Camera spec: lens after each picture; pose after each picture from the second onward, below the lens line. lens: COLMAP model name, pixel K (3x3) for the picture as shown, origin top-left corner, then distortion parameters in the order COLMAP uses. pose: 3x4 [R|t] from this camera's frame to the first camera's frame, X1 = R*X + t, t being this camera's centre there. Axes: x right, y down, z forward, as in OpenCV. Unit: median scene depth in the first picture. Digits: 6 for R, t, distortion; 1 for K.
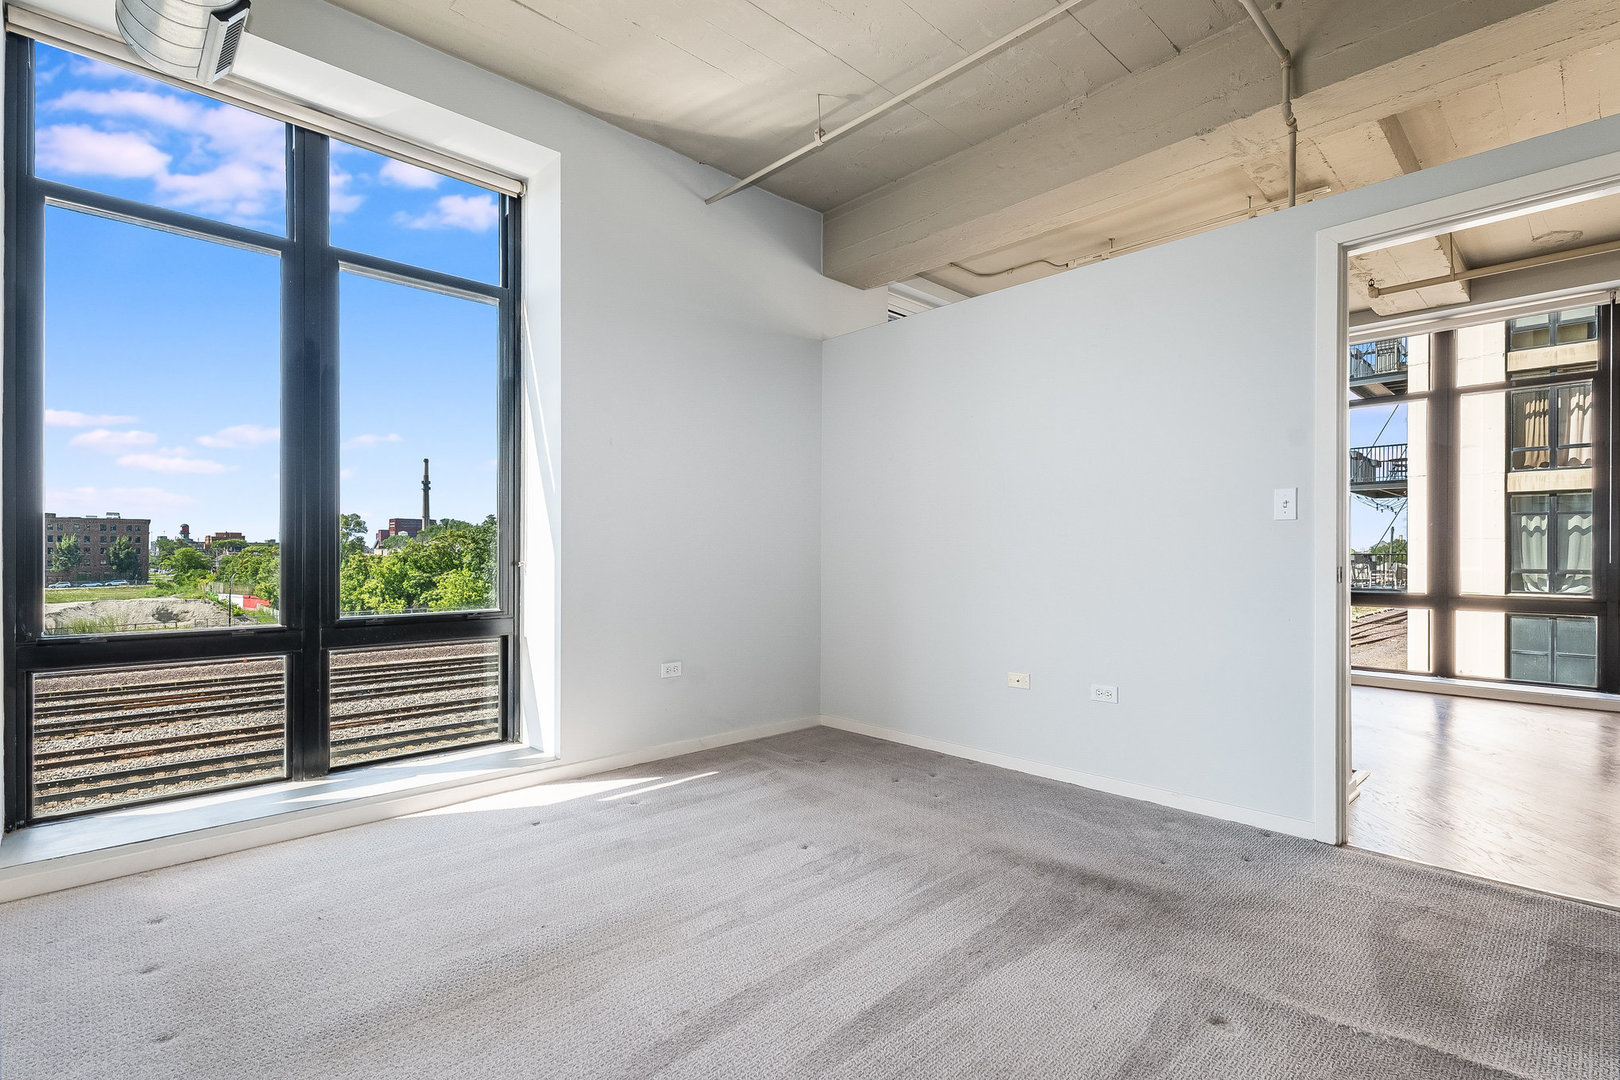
lens RADIAL K [[756.8, 0, 815.4], [0, 756.8, 554.6], [0, 0, 1]] dist [0.002378, 0.002018]
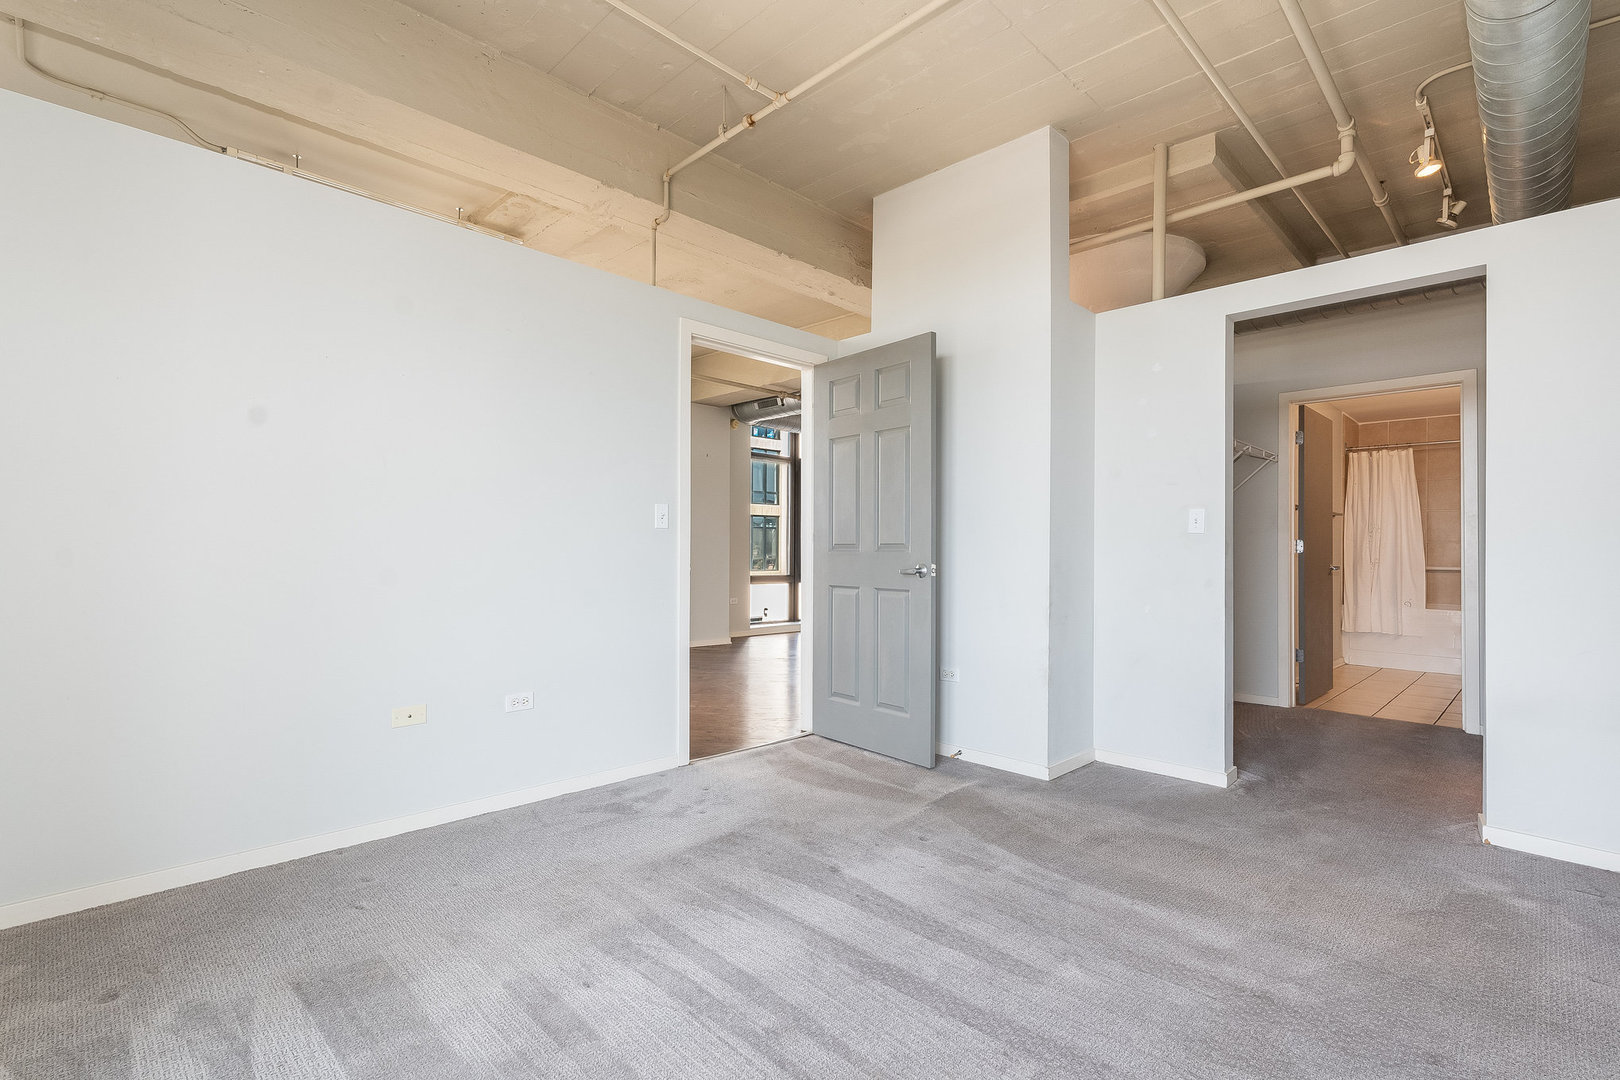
lens RADIAL K [[756.8, 0, 809.8], [0, 756.8, 545.1], [0, 0, 1]] dist [0.002378, 0.002018]
pose [[-0.026043, 0.006308, 0.999641, -0.580687], [-0.008647, 0.999941, -0.006535, -0.009918], [-0.999623, -0.008814, -0.025987, 0.666795]]
